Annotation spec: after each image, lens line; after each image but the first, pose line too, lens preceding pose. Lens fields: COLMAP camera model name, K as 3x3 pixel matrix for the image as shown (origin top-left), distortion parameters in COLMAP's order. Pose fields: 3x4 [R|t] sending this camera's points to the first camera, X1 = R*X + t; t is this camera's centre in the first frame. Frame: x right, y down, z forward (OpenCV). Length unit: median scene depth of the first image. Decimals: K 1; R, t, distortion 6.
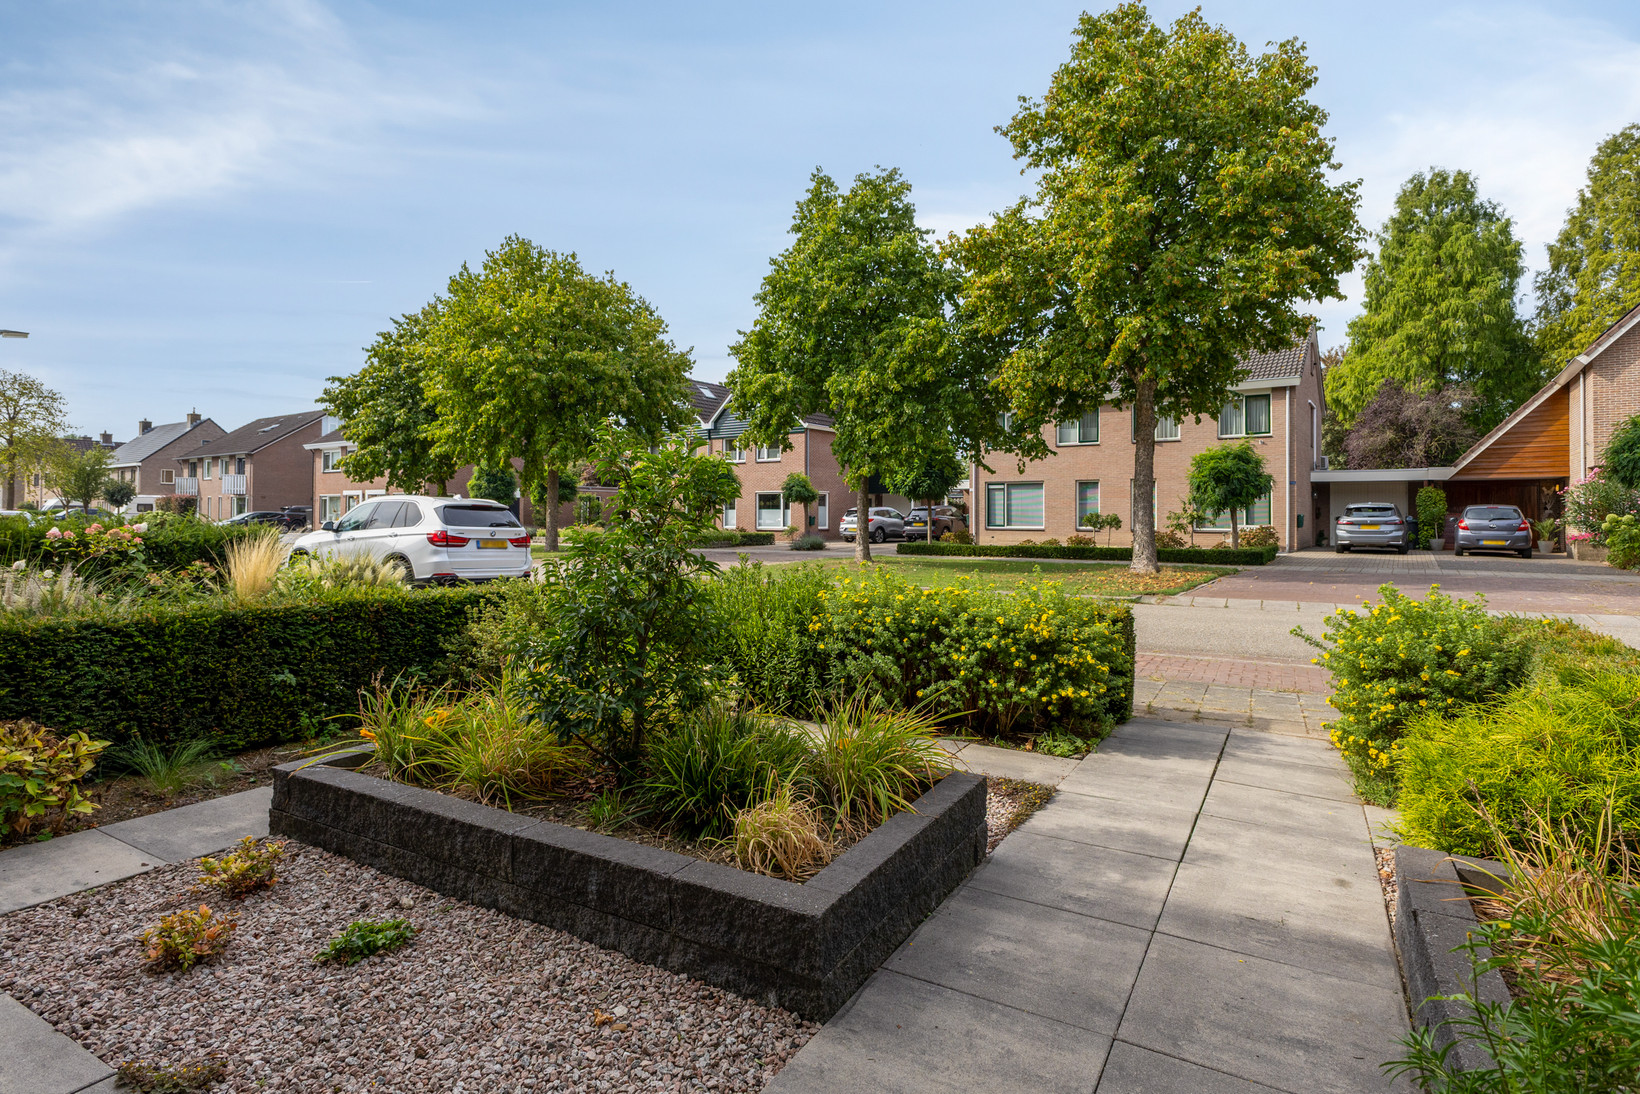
lens RADIAL K [[825.7, 0, 821.0], [0, 825.7, 537.7], [0, 0, 1]] dist [-0.001158, 0.000326]
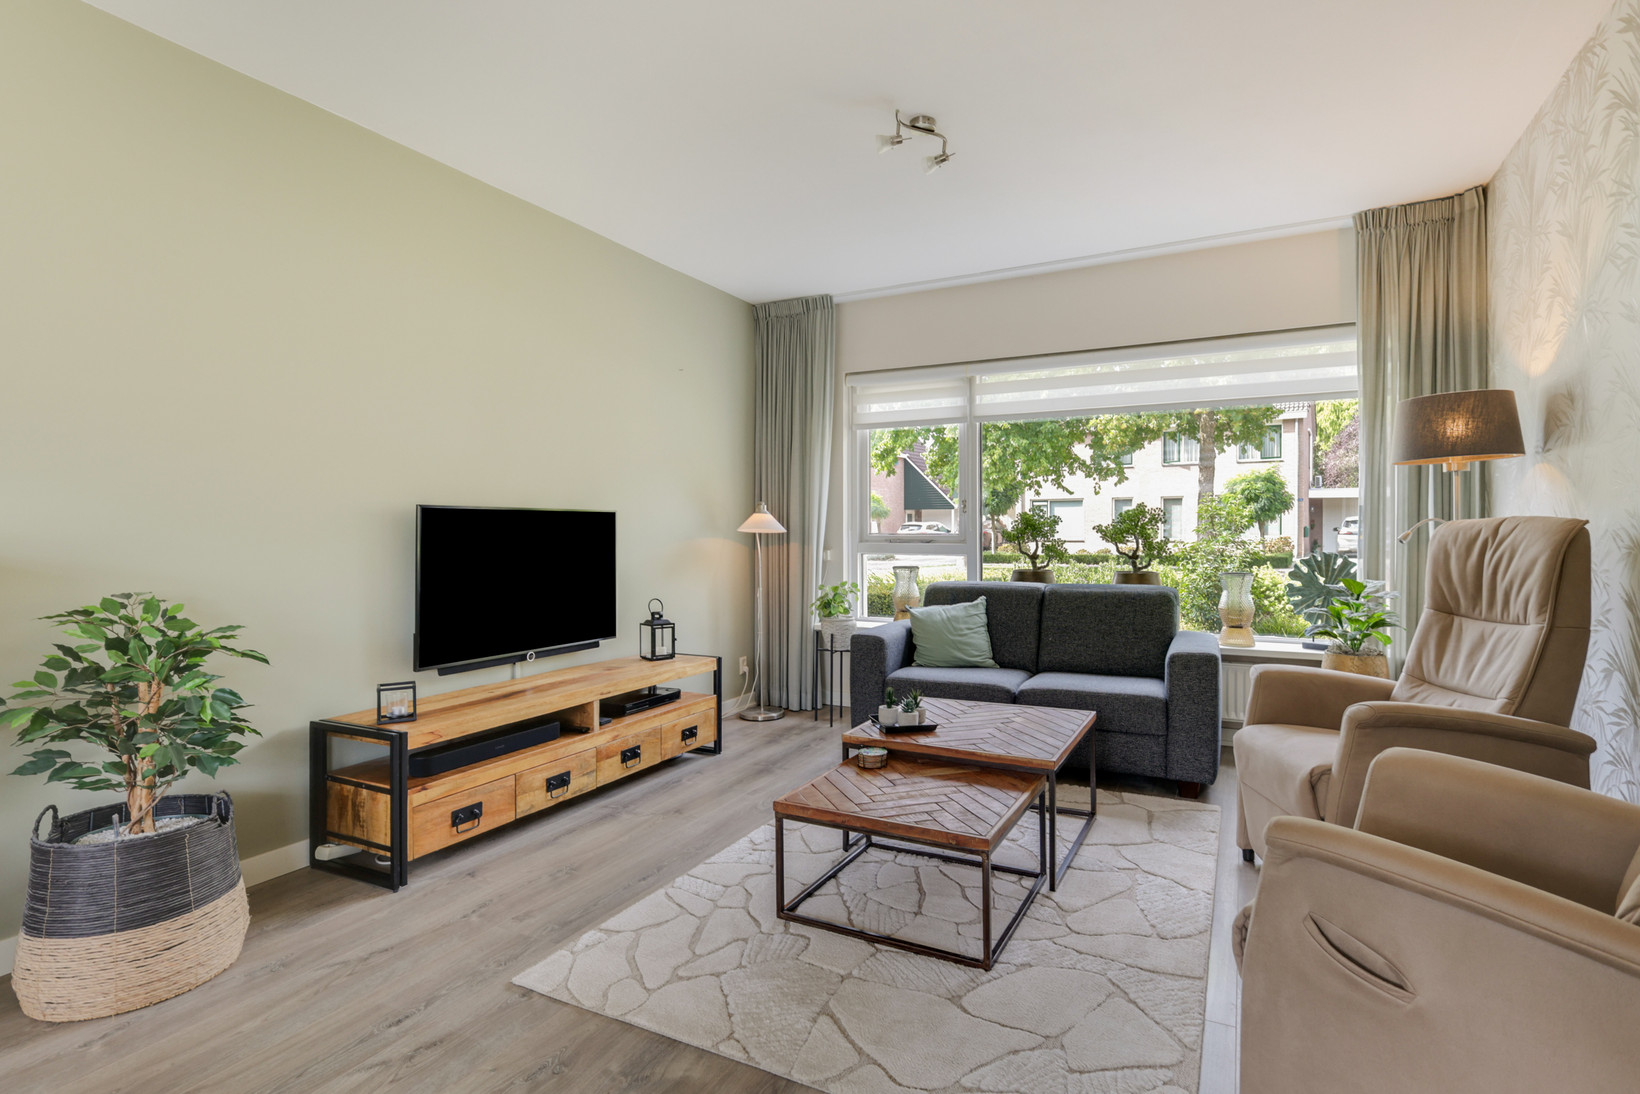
lens RADIAL K [[822.1, 0, 817.9], [0, 822.1, 534.5], [0, 0, 1]] dist [0.000284, -0.000373]
pose [[0.998989, -0.007152, 0.044388, -0.196385], [0.008041, 0.999770, -0.019893, 0.001971], [-0.044235, 0.020230, 0.998816, -0.166666]]
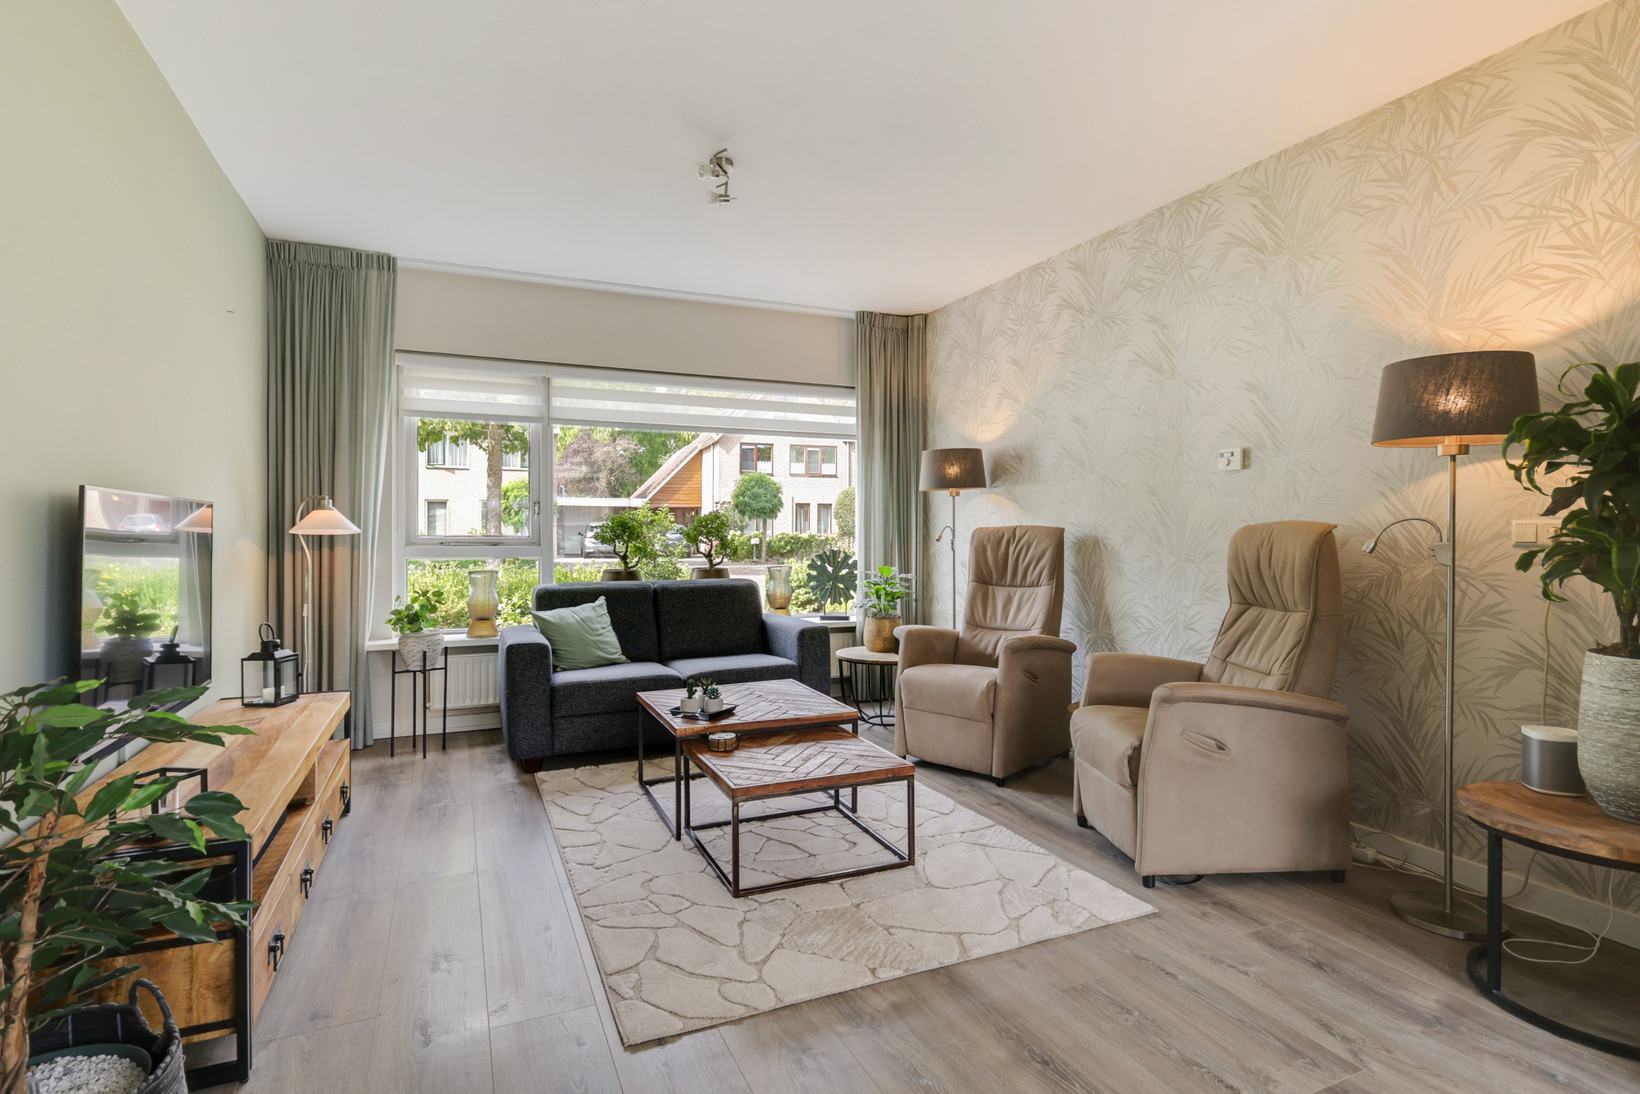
lens RADIAL K [[825.7, 0, 821.0], [0, 825.7, 537.7], [0, 0, 1]] dist [-0.001158, 0.000326]
pose [[0.587305, -0.008007, 0.809326, -0.276736], [0.022205, 0.999734, -0.006223, 0.001213], [-0.809061, 0.021626, 0.587326, -0.137536]]
